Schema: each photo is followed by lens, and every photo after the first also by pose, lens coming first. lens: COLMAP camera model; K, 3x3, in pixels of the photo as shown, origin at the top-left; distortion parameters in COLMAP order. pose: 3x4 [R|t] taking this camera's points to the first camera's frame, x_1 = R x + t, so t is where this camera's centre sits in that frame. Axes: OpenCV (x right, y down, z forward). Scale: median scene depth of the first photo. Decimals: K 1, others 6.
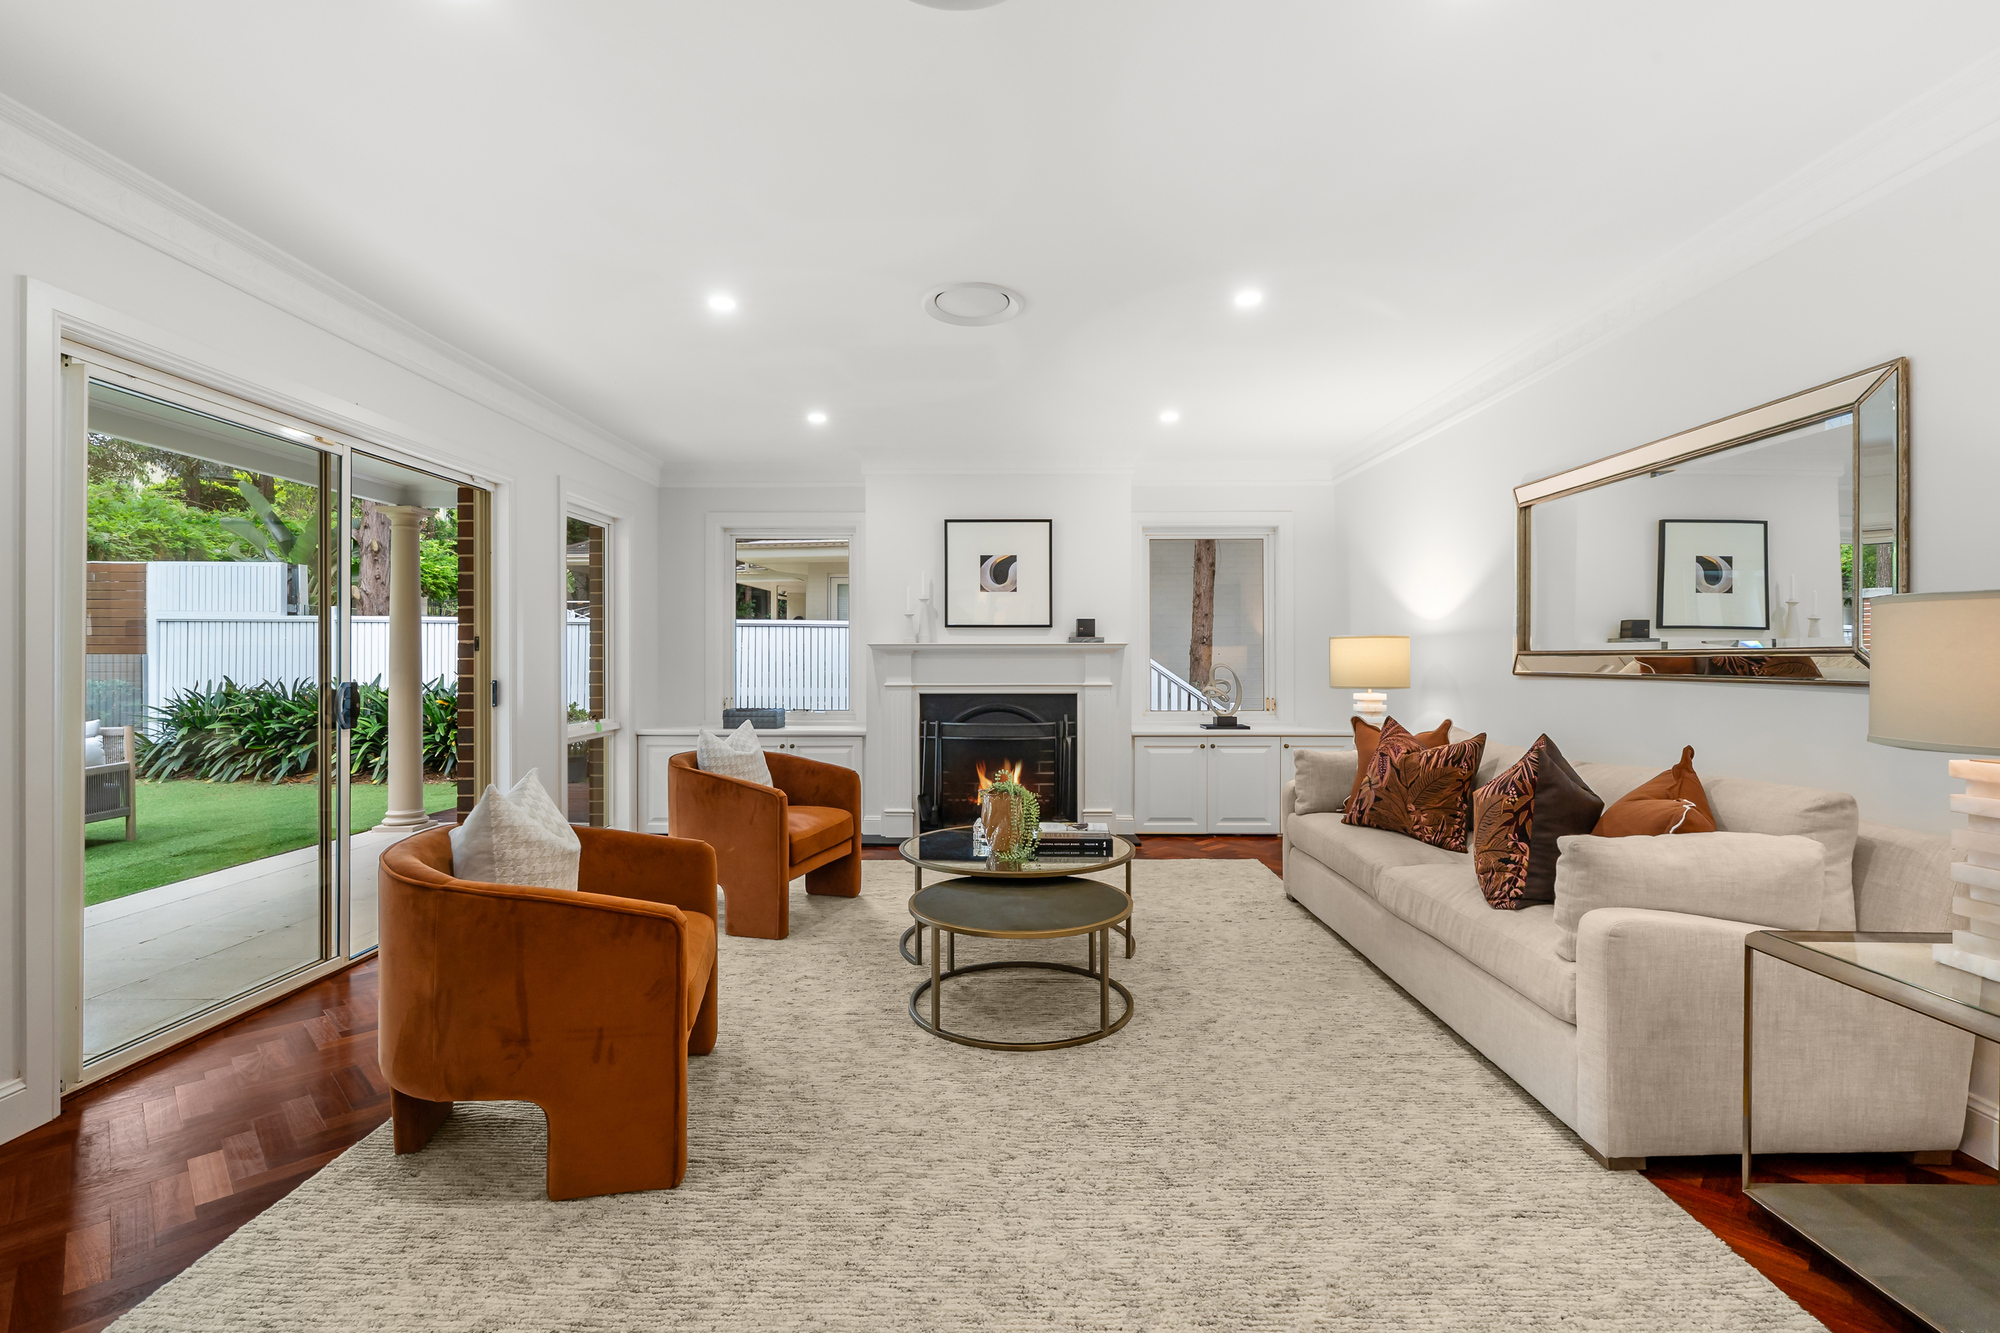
lens RADIAL K [[911.8, 0, 1000.0], [0, 911.8, 666.5], [0, 0, 1]] dist [-0.001509, -0.000184]
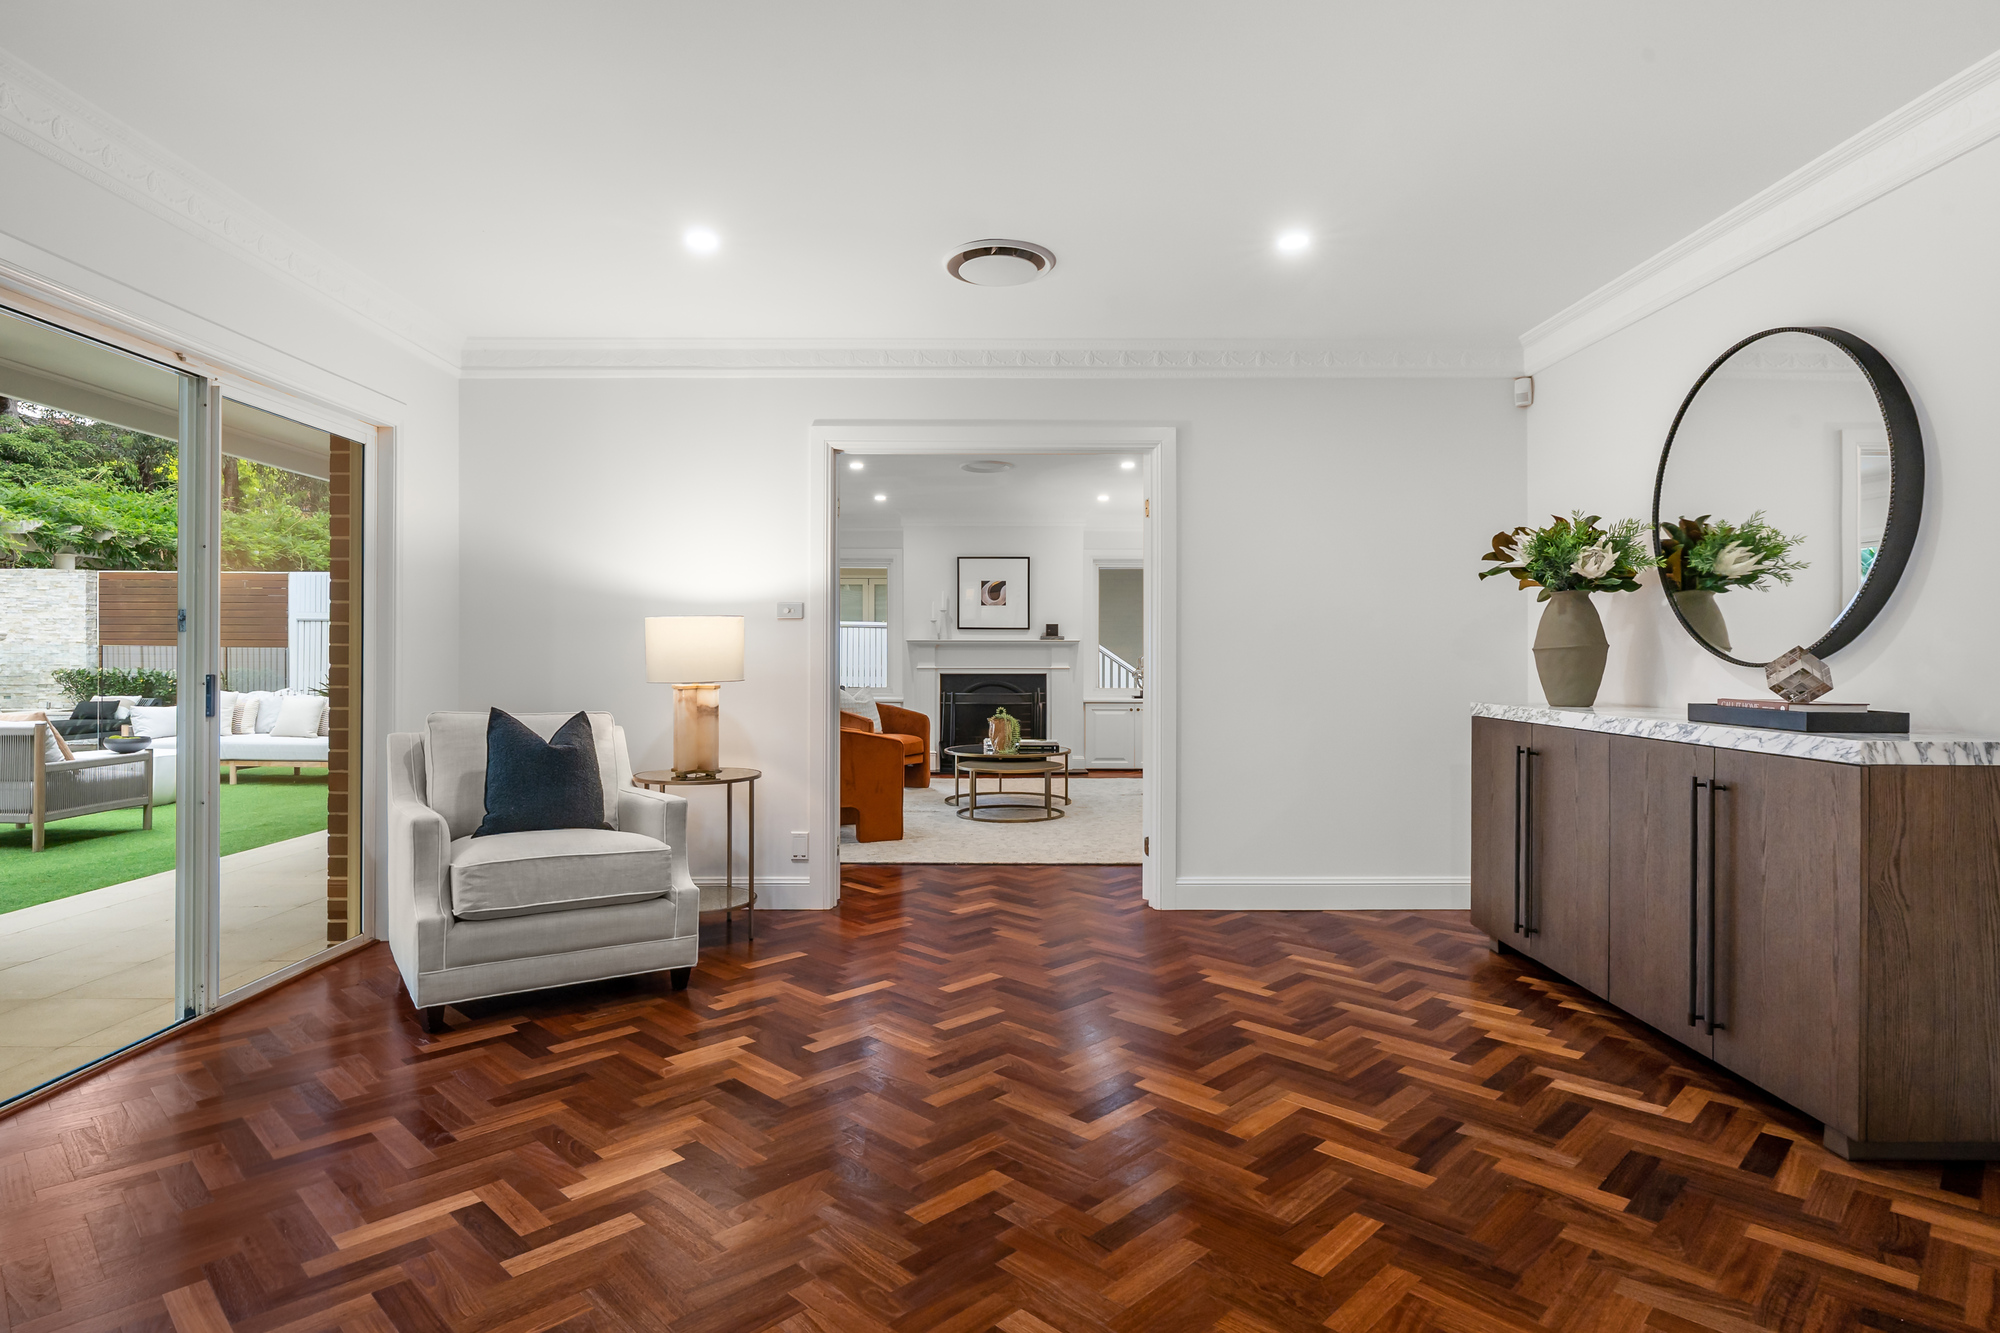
lens RADIAL K [[1050.1, 0, 1000.0], [0, 1050.1, 666.5], [0, 0, 1]] dist [-0.001659, -0.000242]
pose [[0.999812, 0.001103, 0.019370, -0.024490], [-0.001145, 0.999997, 0.002159, 0.014072], [-0.019368, -0.002181, 0.999810, -0.718674]]
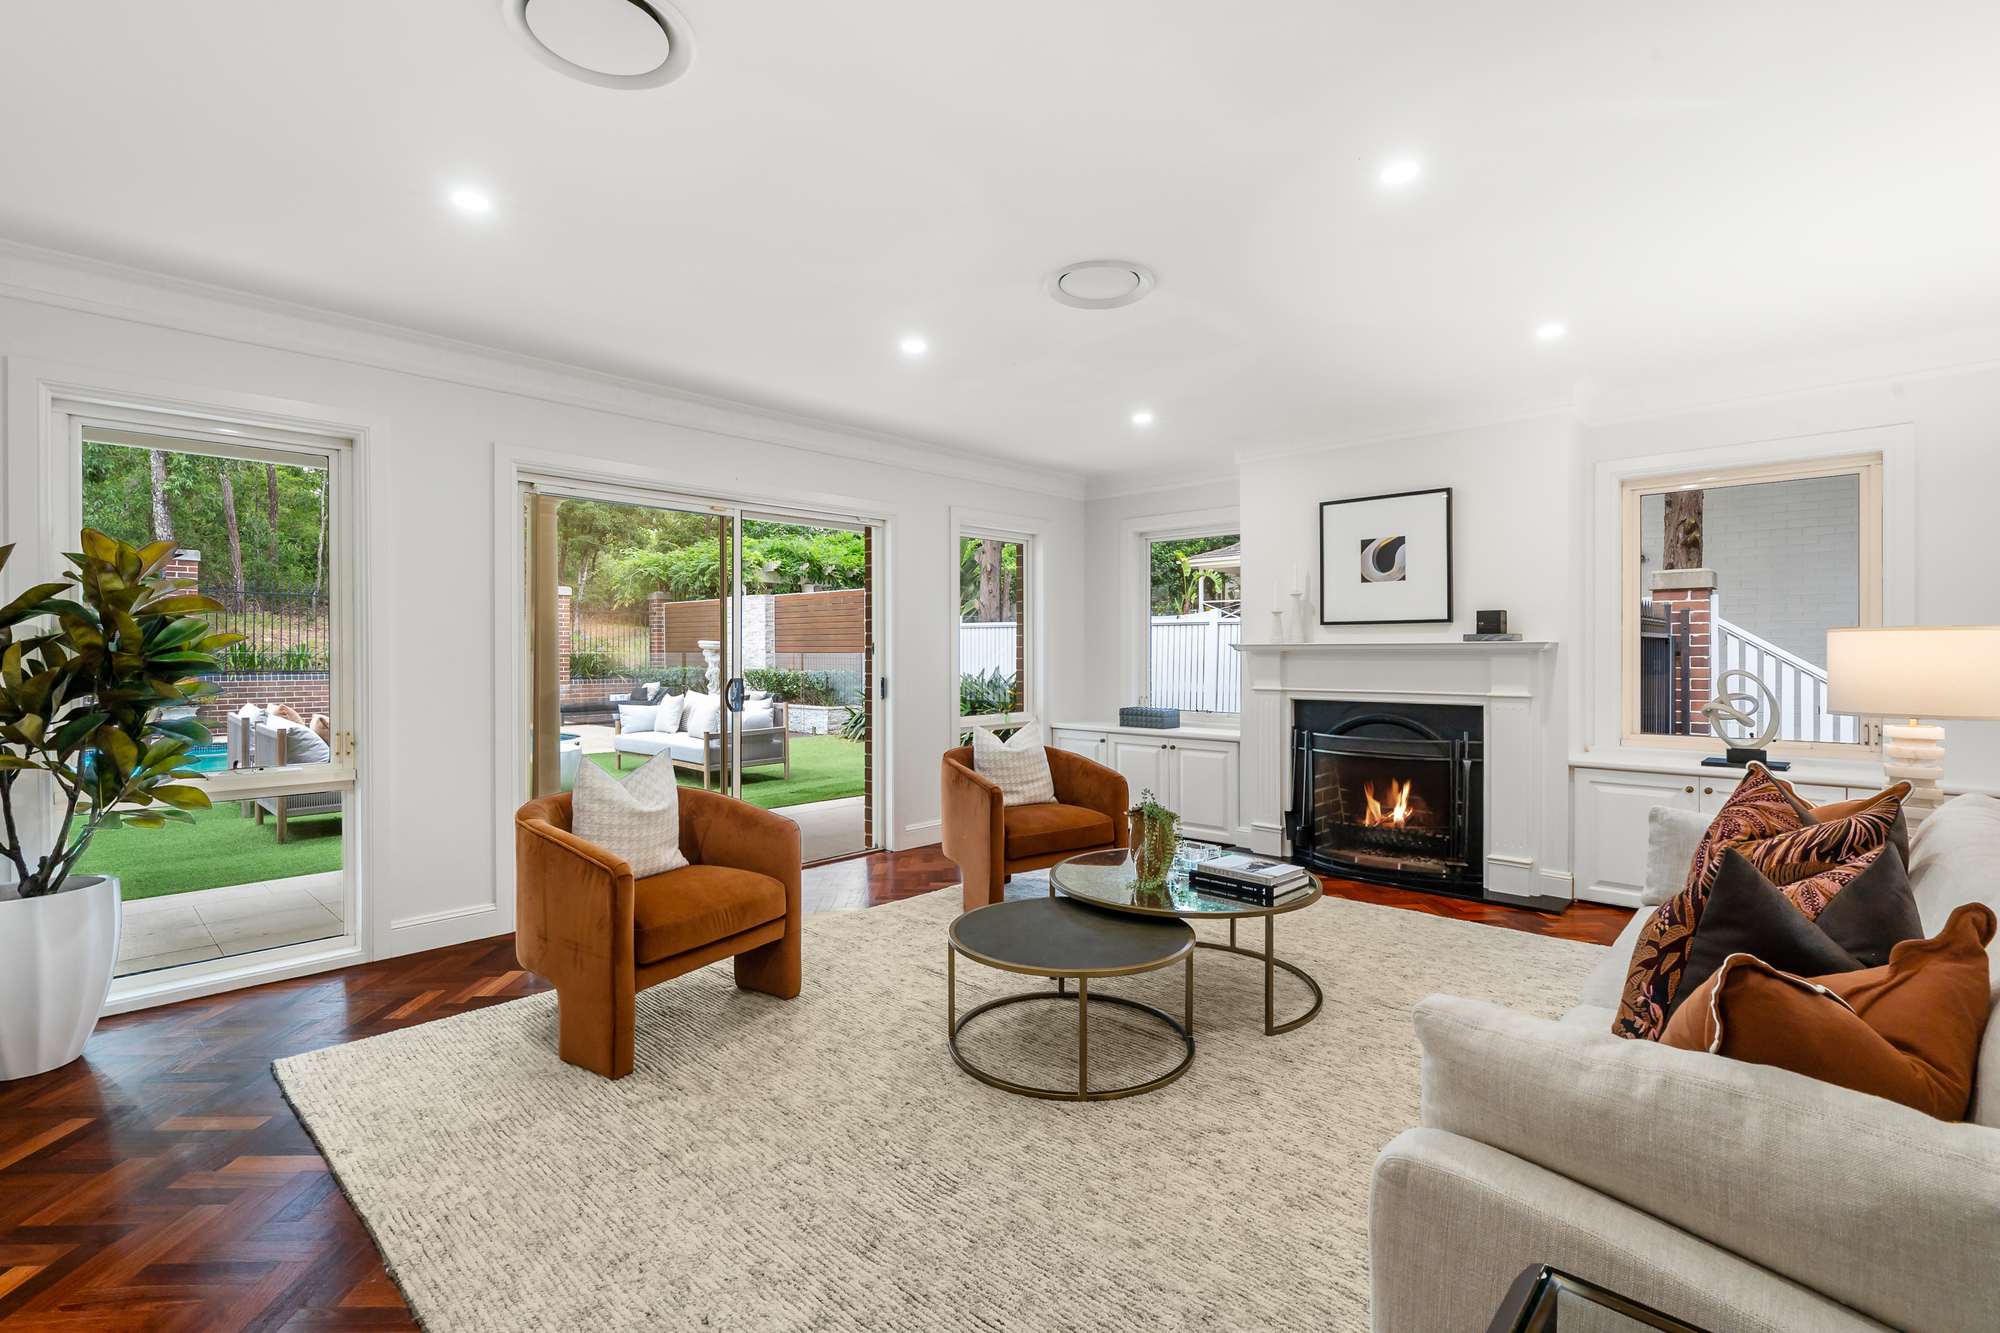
lens RADIAL K [[903.9, 0, 1000.0], [0, 903.9, 666.5], [0, 0, 1]] dist [-0.002903, -0.000423]
pose [[0.732233, 0.010566, -0.680972, 0.311434], [-0.005687, 0.999940, 0.009400, -0.009408], [0.681030, -0.003010, 0.732249, 0.150598]]
